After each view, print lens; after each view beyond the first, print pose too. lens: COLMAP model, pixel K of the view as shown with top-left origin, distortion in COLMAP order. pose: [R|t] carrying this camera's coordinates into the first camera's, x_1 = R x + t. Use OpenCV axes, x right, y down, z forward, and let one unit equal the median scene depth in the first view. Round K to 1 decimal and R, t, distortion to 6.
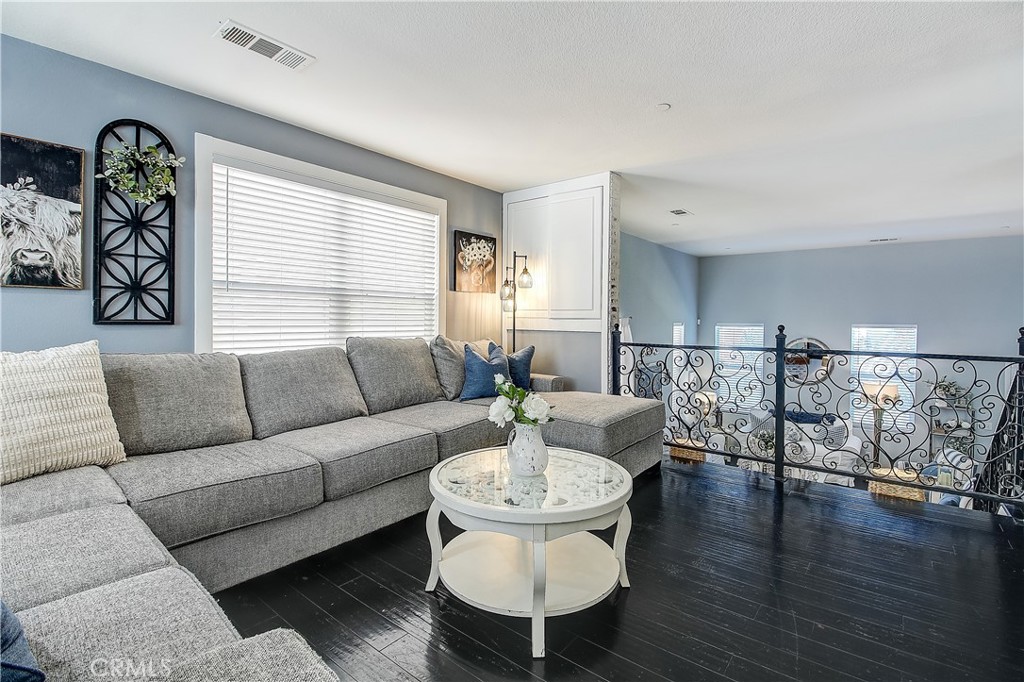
lens RADIAL K [[476.3, 0, 517.4], [0, 476.3, 325.7], [0, 0, 1]] dist [0.001791, -0.014066]
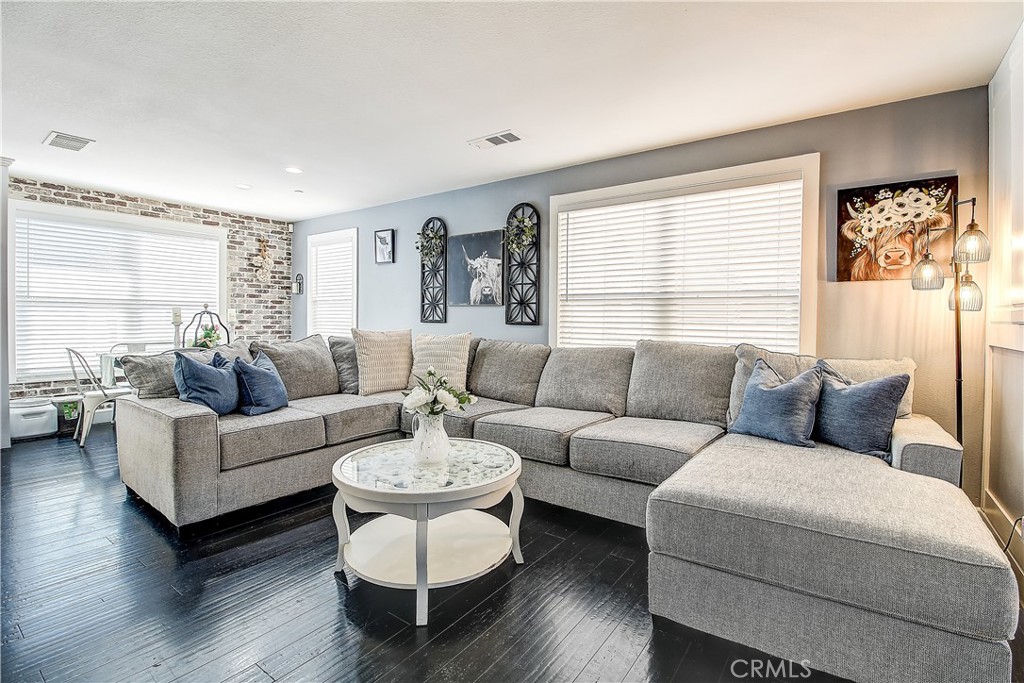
lens RADIAL K [[476.3, 0, 517.4], [0, 476.3, 326.2], [0, 0, 1]] dist [0.001791, -0.014066]
pose [[0.051869, 0.003103, -0.998649, 0.793255], [-0.026931, 0.999636, 0.001707, 0.000588], [0.998291, 0.026806, 0.051934, 0.808471]]
